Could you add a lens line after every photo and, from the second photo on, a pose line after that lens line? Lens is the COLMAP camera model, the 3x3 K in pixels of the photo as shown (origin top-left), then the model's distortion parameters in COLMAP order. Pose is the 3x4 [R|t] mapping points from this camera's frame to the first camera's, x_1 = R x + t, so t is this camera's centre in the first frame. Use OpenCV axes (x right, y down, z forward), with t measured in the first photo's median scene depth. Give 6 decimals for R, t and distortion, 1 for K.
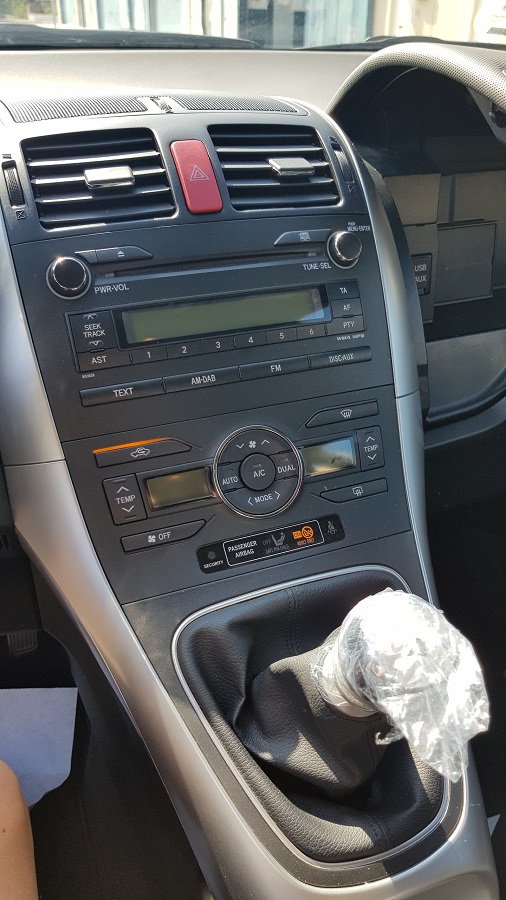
lens RADIAL K [[694.2, 0, 253.5], [0, 694.2, 467.2], [0, 0, 1]] dist [0.018869, -0.046258]
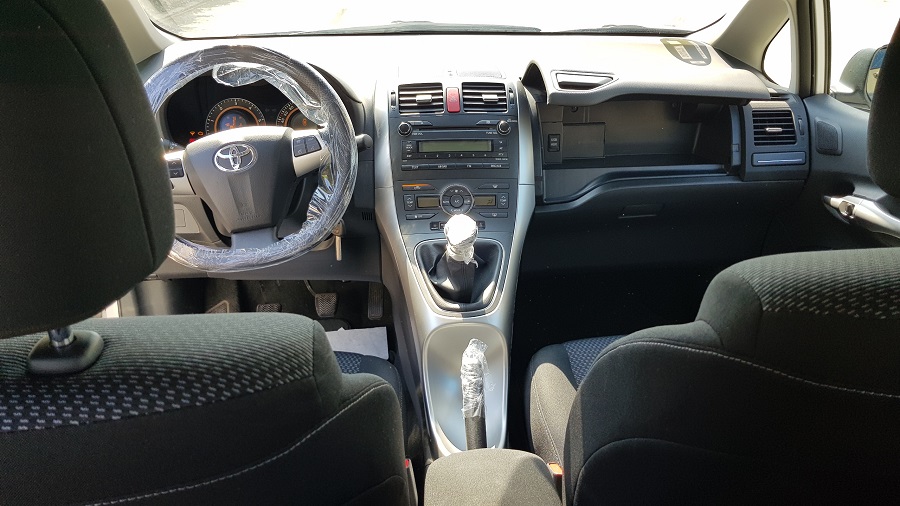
lens RADIAL K [[694.2, 0, 449.9], [0, 694.2, 255.6], [0, 0, 1]] dist [0.018869, -0.046258]
pose [[0.949725, 0.120956, -0.288776, 0.829031], [-0.160815, 0.979848, -0.118473, 0.569906], [0.268626, 0.158956, 0.950038, -1.669168]]
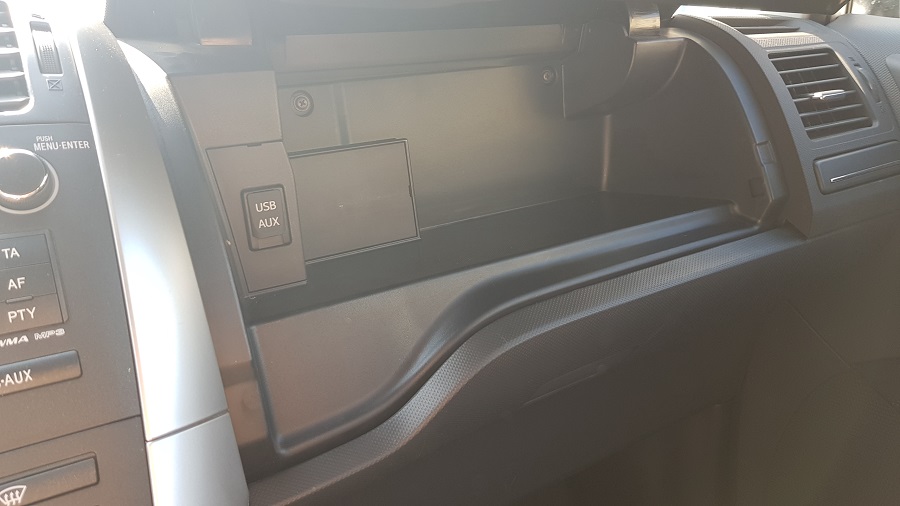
lens RADIAL K [[694.2, 0, 446.2], [0, 694.2, 247.1], [0, 0, 1]] dist [0.018869, -0.046258]
pose [[0.985550, -0.092867, 0.141657, 0.407514], [0.125260, 0.962546, -0.240446, -0.095222], [-0.114022, 0.254716, 0.960270, 0.480447]]
